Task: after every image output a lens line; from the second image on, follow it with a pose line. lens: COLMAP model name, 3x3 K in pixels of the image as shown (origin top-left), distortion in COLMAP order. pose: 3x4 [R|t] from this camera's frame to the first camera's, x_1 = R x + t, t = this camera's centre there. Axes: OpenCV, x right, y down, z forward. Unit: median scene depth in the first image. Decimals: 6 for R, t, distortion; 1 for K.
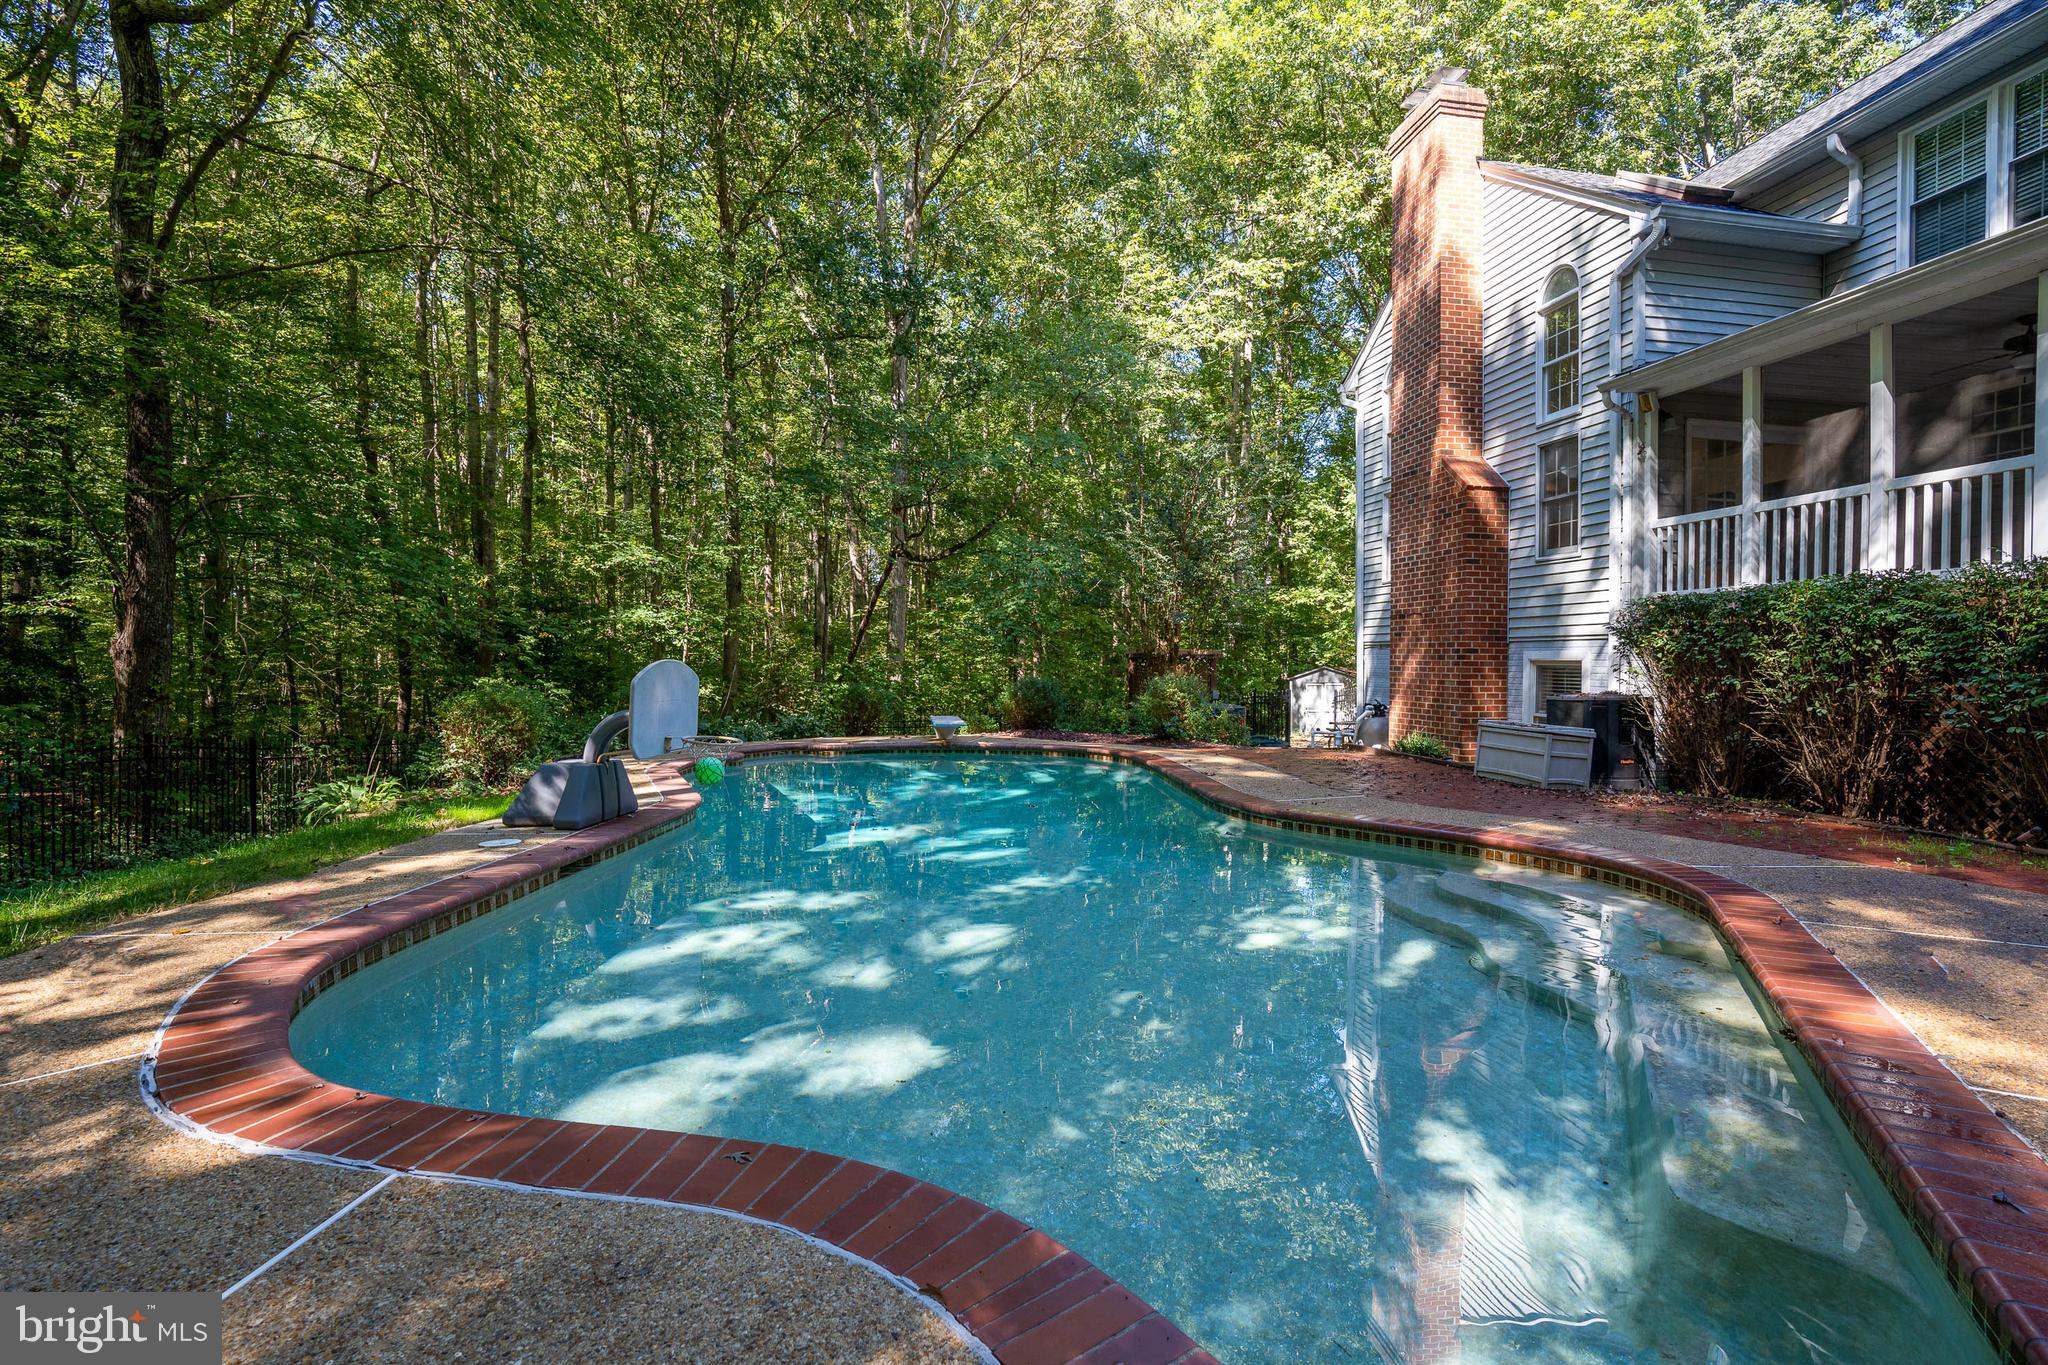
lens RADIAL K [[960.7, 0, 1033.6], [0, 960.7, 666.6], [0, 0, 1]] dist [-0.030810, 0.005858]
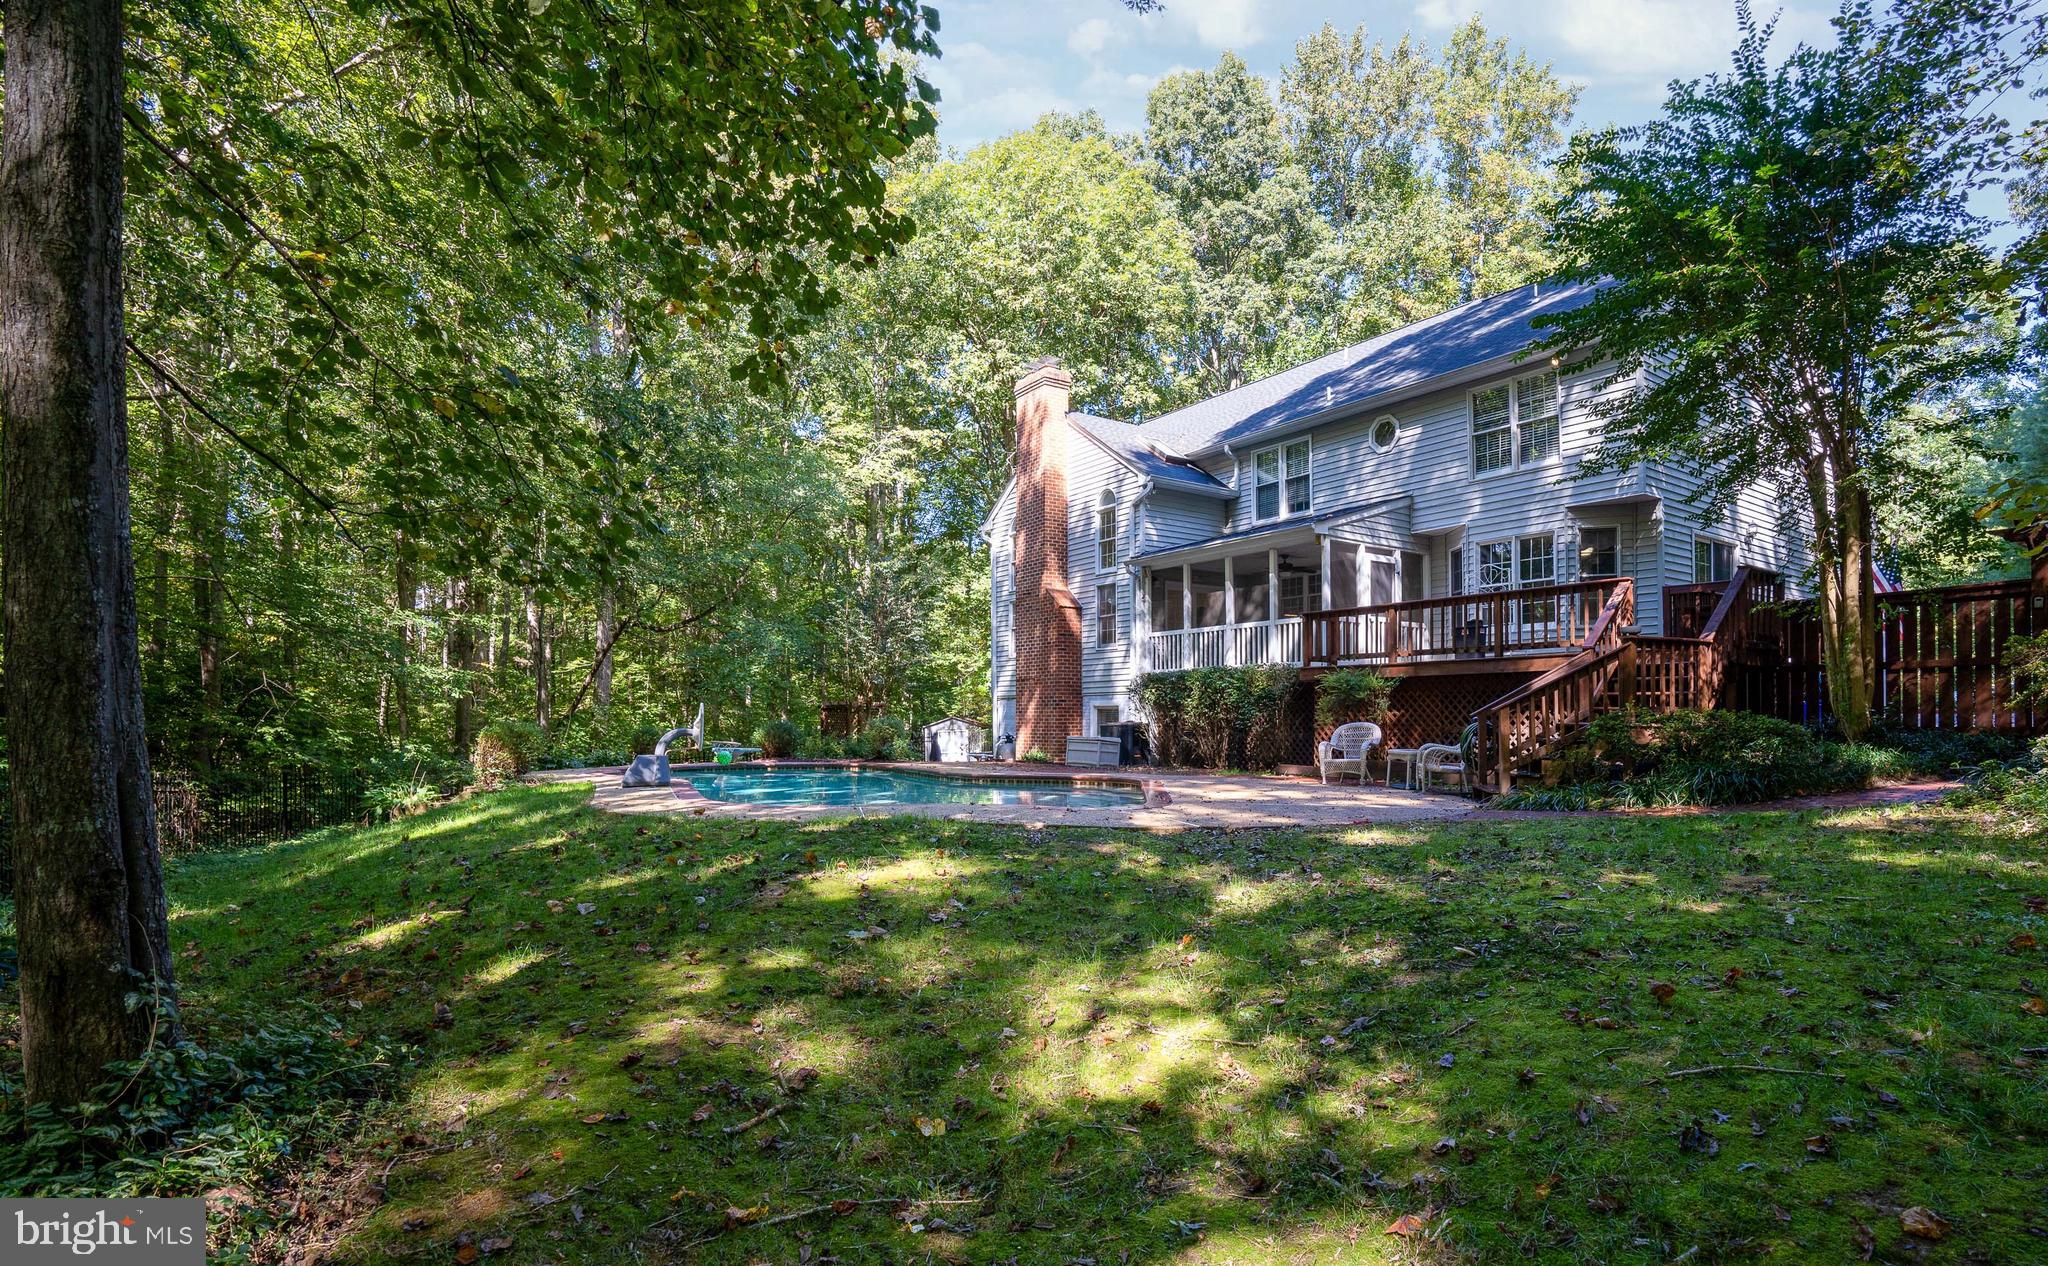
lens RADIAL K [[1031.8, 0, 1110.3], [0, 1031.8, 680.8], [0, 0, 1]] dist [-0.020551, -0.000207]
pose [[0.887296, 0.005716, 0.461164, -0.353678], [0.012922, 0.999223, -0.037248, 0.018882], [-0.461018, 0.039009, 0.886533, -0.750613]]
